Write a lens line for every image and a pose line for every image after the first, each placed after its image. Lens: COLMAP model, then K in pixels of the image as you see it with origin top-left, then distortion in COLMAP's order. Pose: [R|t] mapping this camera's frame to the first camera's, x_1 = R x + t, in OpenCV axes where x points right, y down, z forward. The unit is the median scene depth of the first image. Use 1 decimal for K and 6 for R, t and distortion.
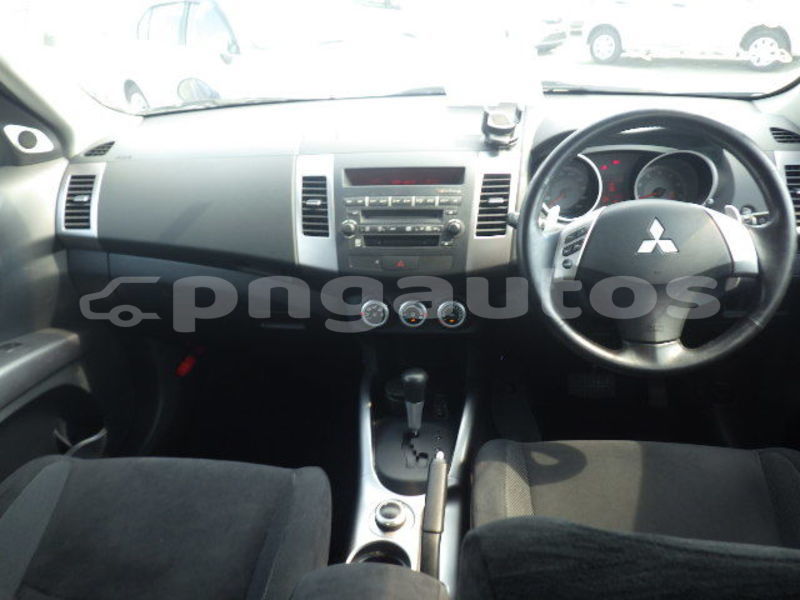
lens RADIAL K [[640.3, 0, 401.8], [0, 640.3, 301.7], [0, 0, 1]] dist [0.003508, -0.000446]
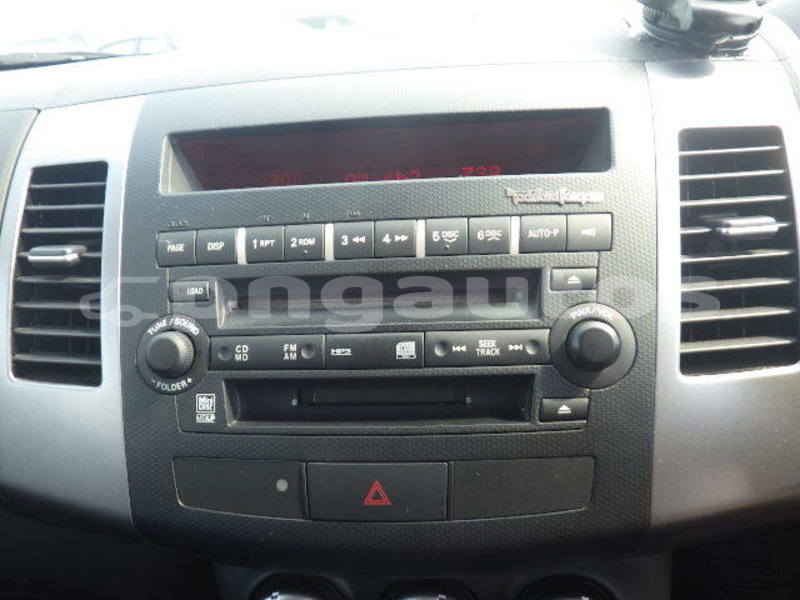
lens RADIAL K [[640.3, 0, 398.9], [0, 640.3, 297.0], [0, 0, 1]] dist [0.003508, -0.000446]
pose [[0.999378, -0.029455, 0.019377, 0.003879], [0.031013, 0.995833, -0.085758, -0.111693], [-0.016770, 0.086306, 0.996128, 0.744106]]
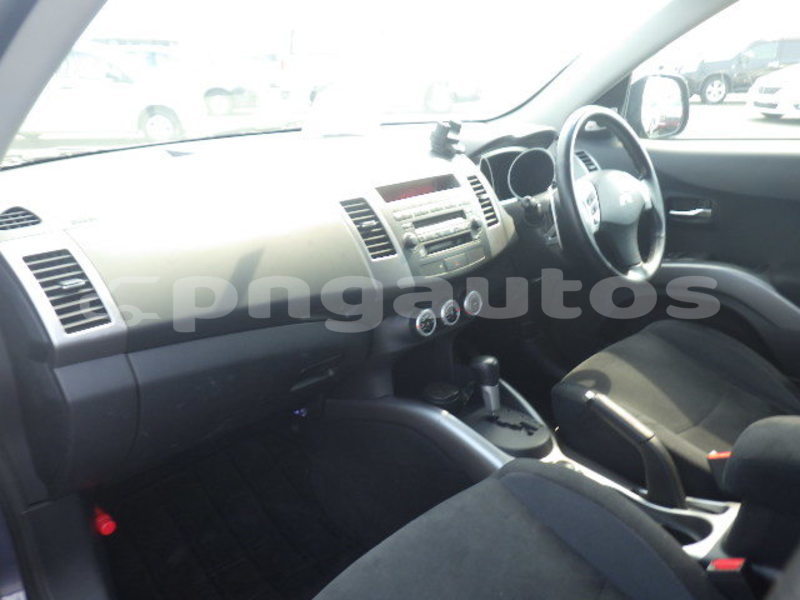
lens RADIAL K [[640.3, 0, 402.0], [0, 640.3, 299.5], [0, 0, 1]] dist [0.003508, -0.000446]
pose [[0.614320, -0.235204, 0.753187, -0.873186], [0.325616, 0.945041, 0.029533, -0.062250], [-0.718738, 0.227107, 0.657144, 0.371616]]
